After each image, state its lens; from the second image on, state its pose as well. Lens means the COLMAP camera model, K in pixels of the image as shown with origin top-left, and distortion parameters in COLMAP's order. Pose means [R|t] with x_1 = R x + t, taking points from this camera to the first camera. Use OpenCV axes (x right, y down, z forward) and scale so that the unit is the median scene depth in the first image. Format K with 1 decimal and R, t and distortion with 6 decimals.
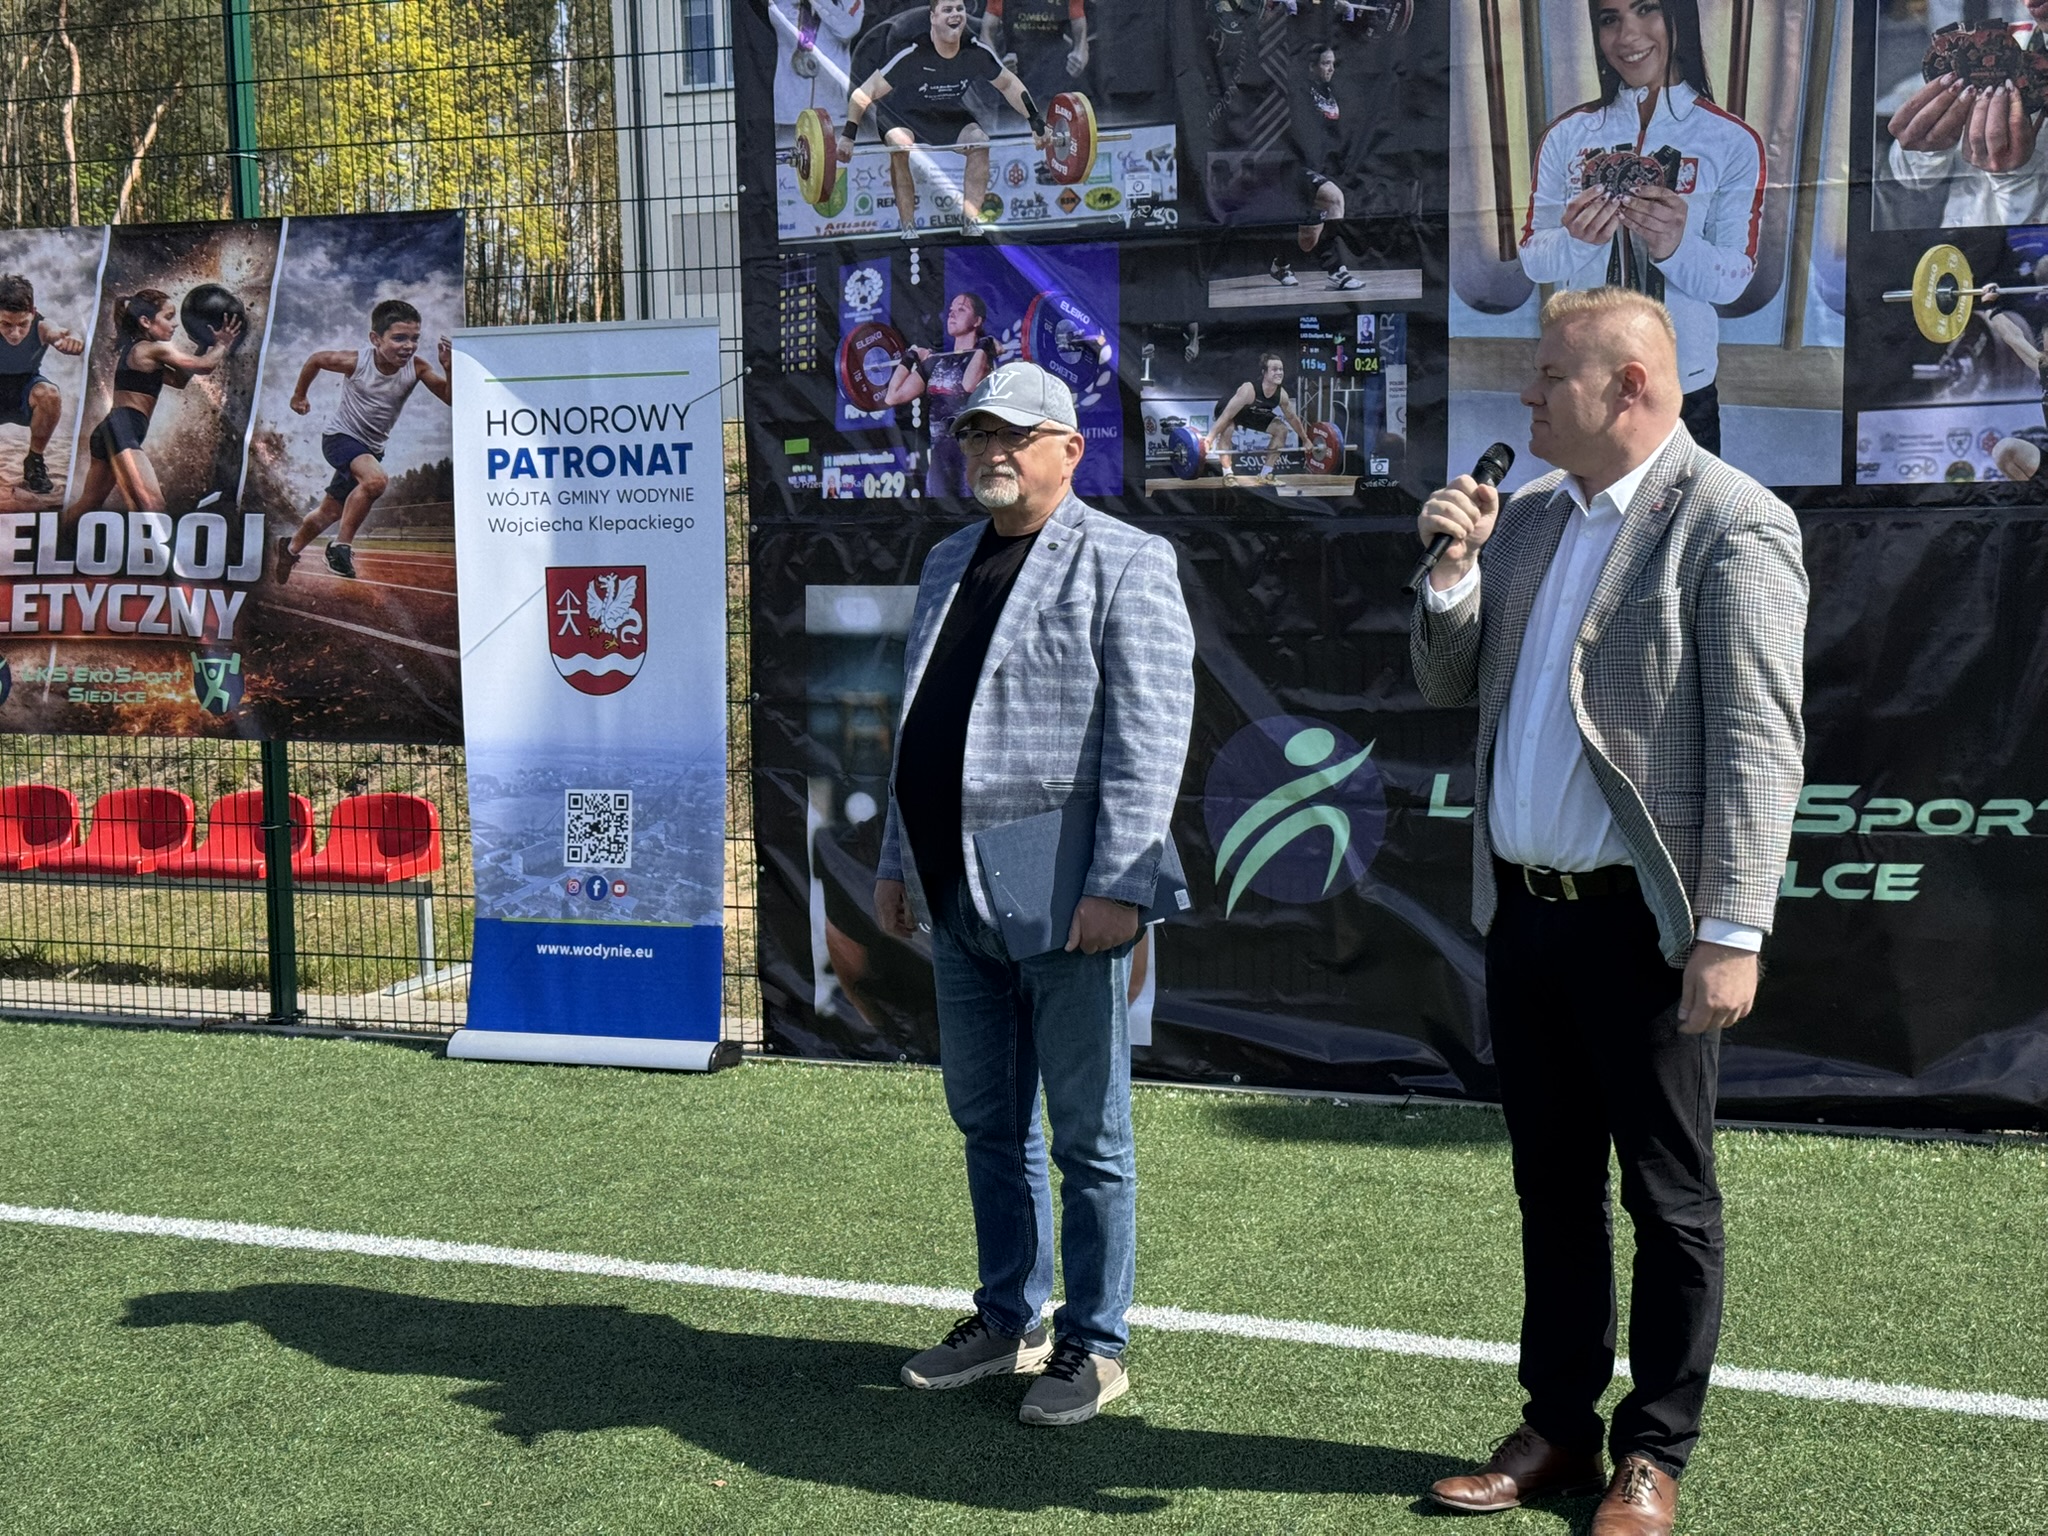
lens RADIAL K [[2790.1, 0, 1060.3], [0, 2790.1, 762.7], [0, 0, 1]] dist [0.192052, -0.417135]
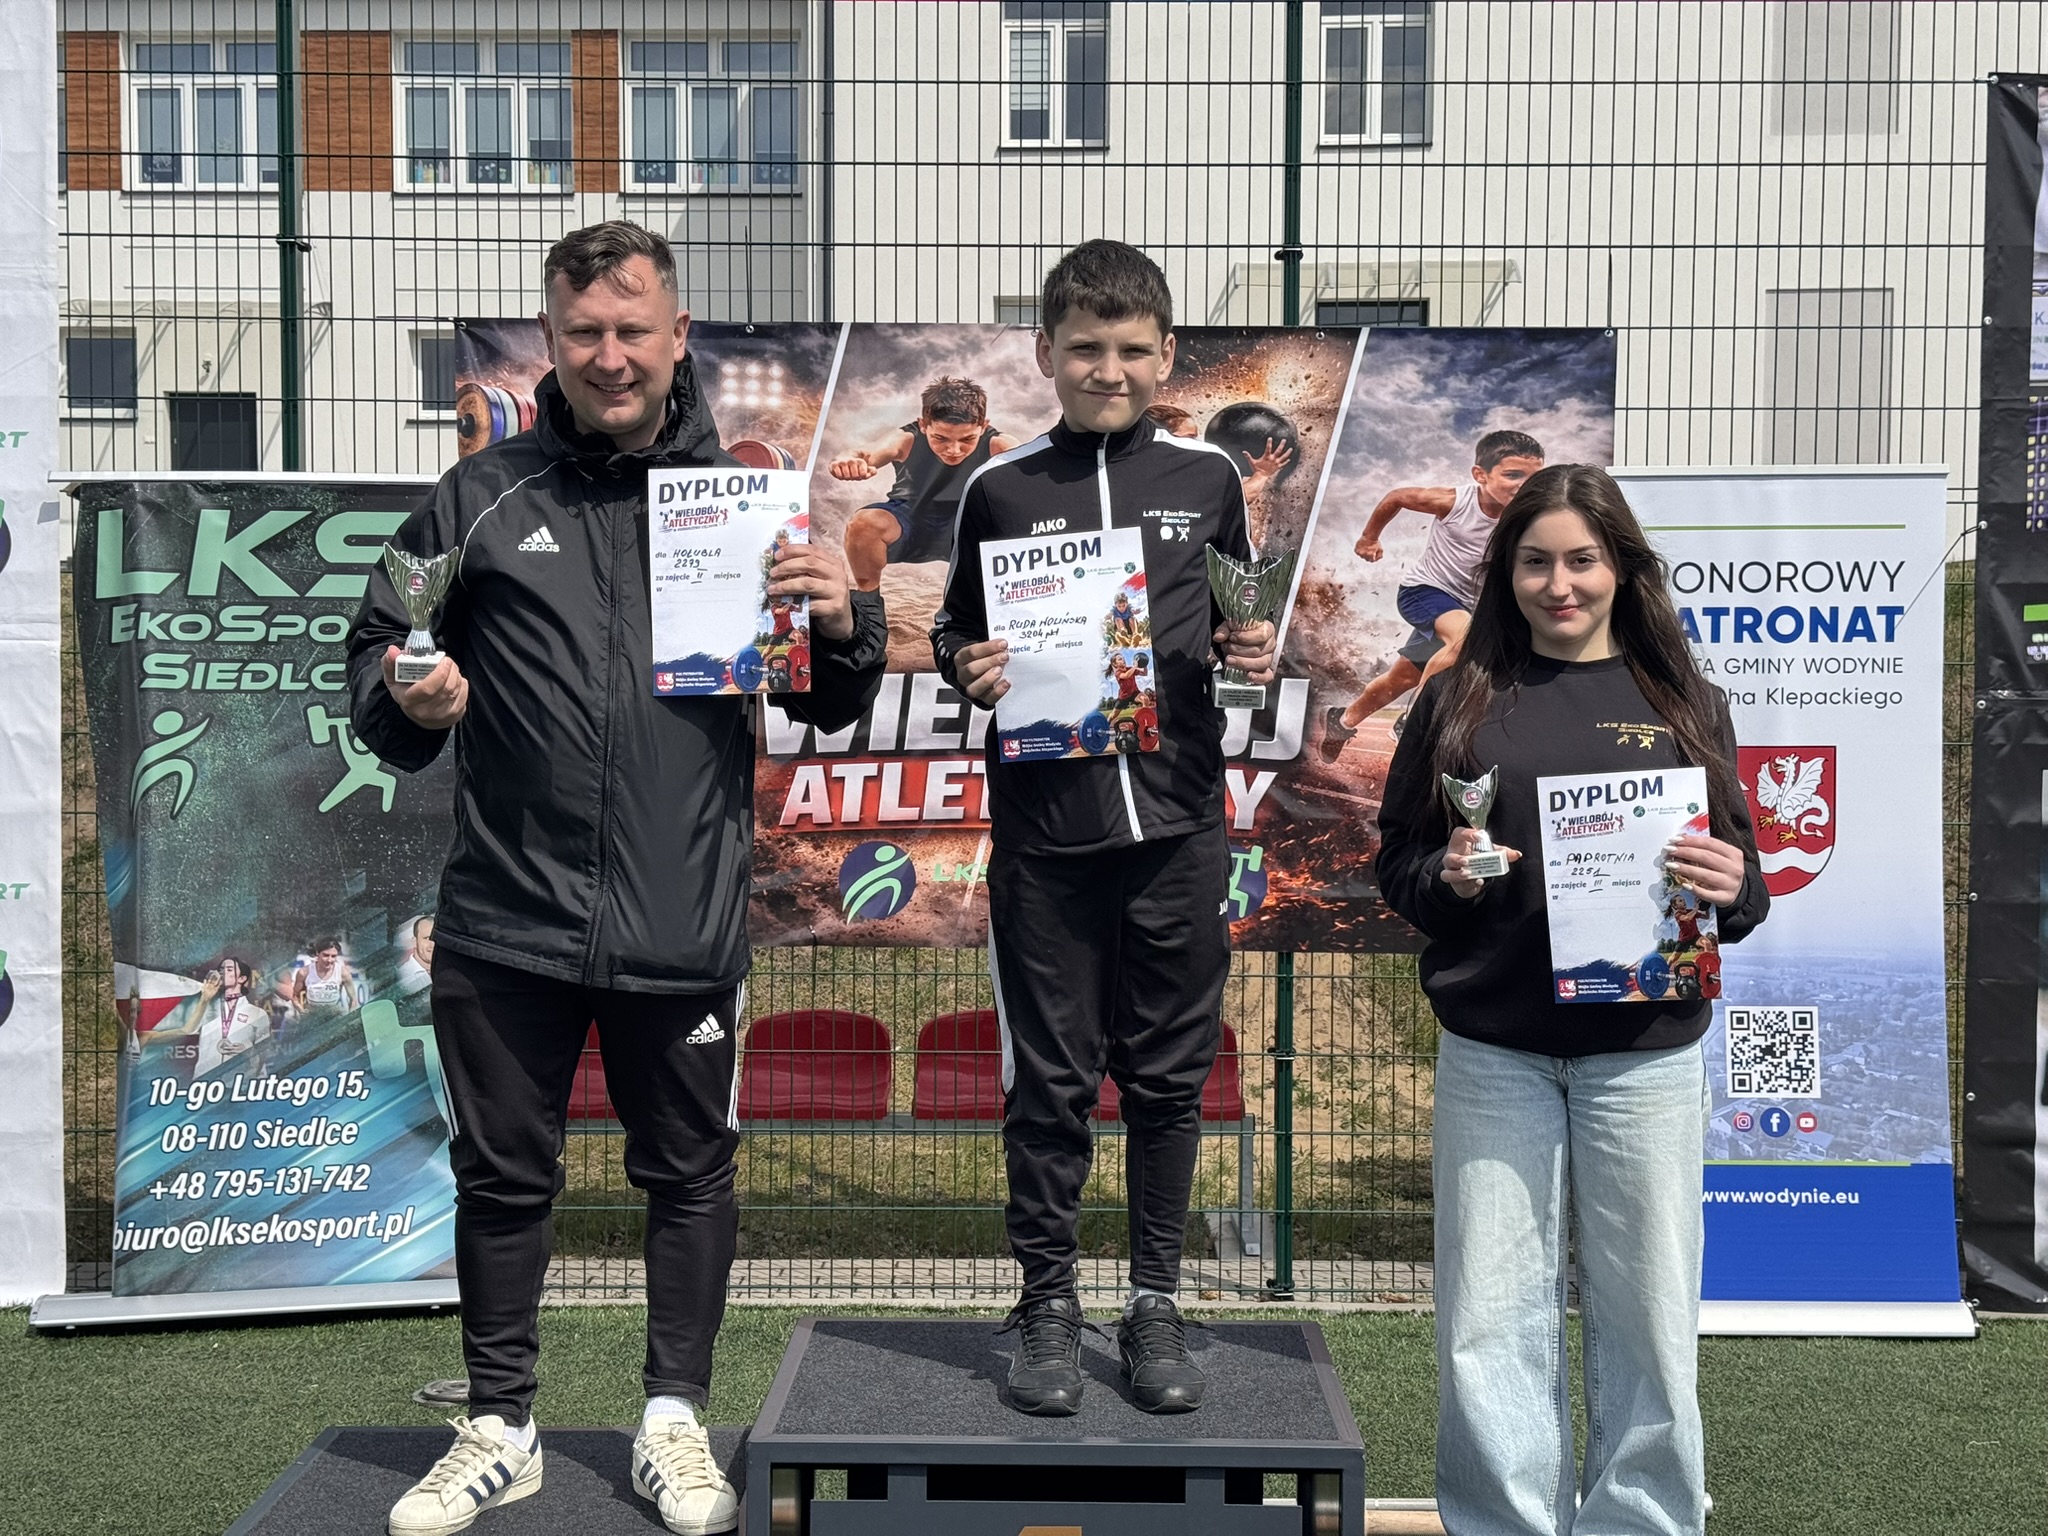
lens RADIAL K [[2818.9, 0, 1022.3], [0, 2818.9, 814.2], [0, 0, 1]] dist [0.125443, -0.108294]
pose [[0.928753, 0.006347, 0.370644, -0.735113], [0.012355, 0.998768, -0.048063, -0.010657], [-0.370492, 0.049218, 0.927531, 0.292127]]
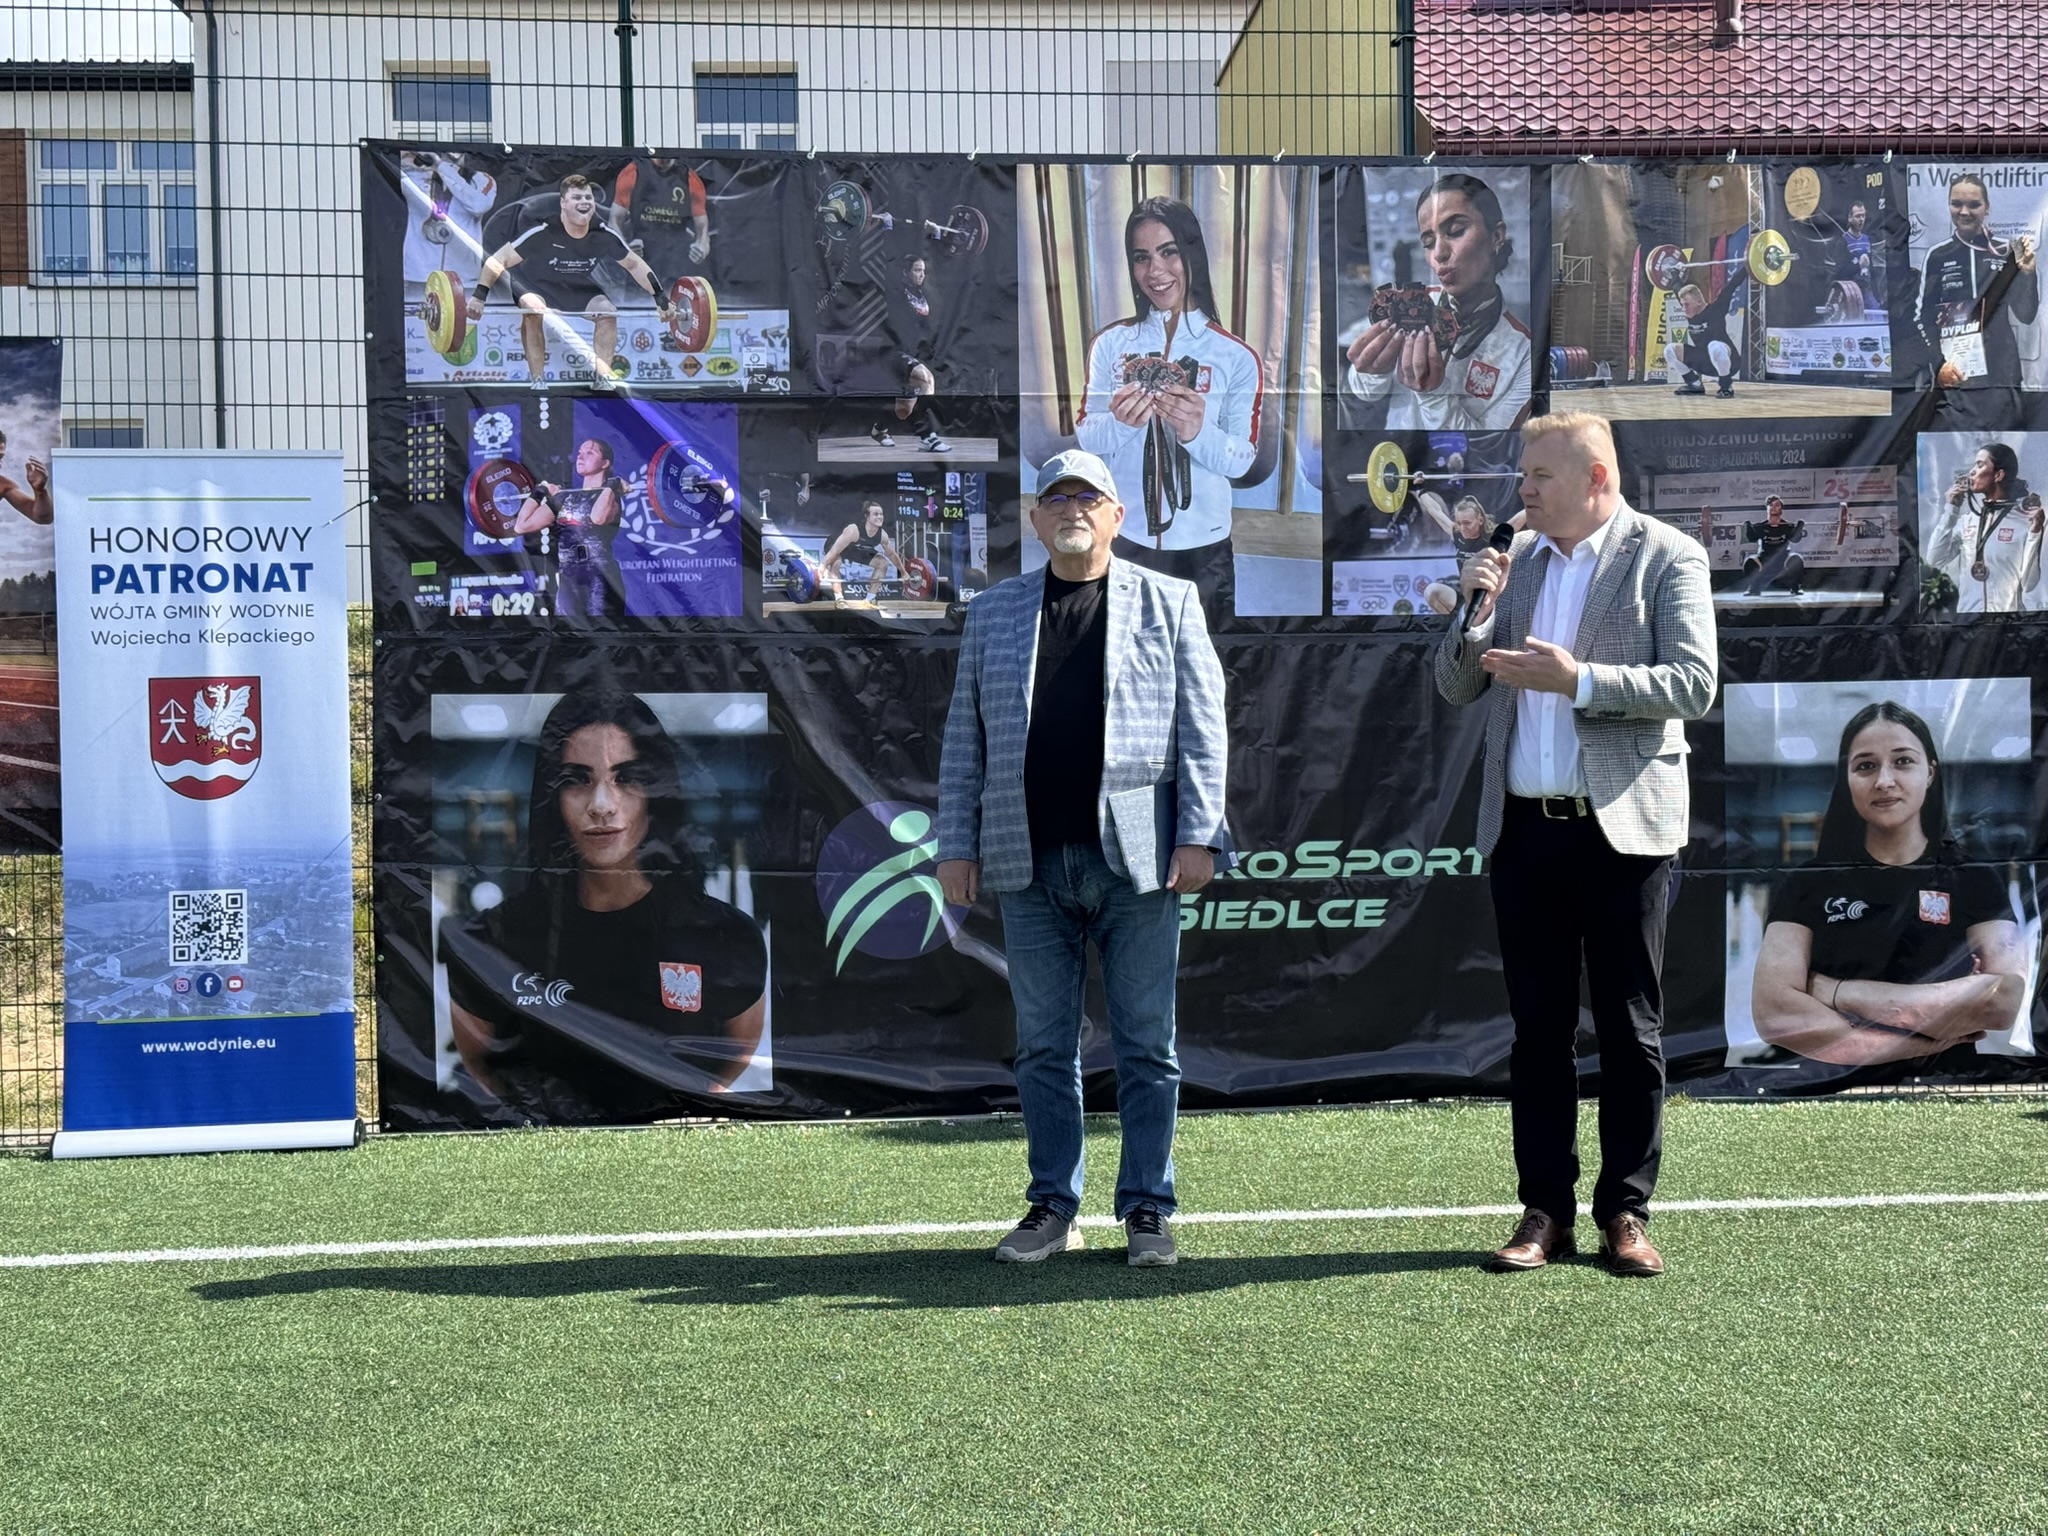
lens RADIAL K [[2801.9, 0, 990.8], [0, 2801.9, 765.6], [0, 0, 1]] dist [0.168806, -0.365282]
pose [[0.884685, 0.007220, 0.466133, -0.419036], [0.041552, 0.994679, -0.094268, 0.079097], [-0.464334, 0.102766, 0.879678, -0.071354]]
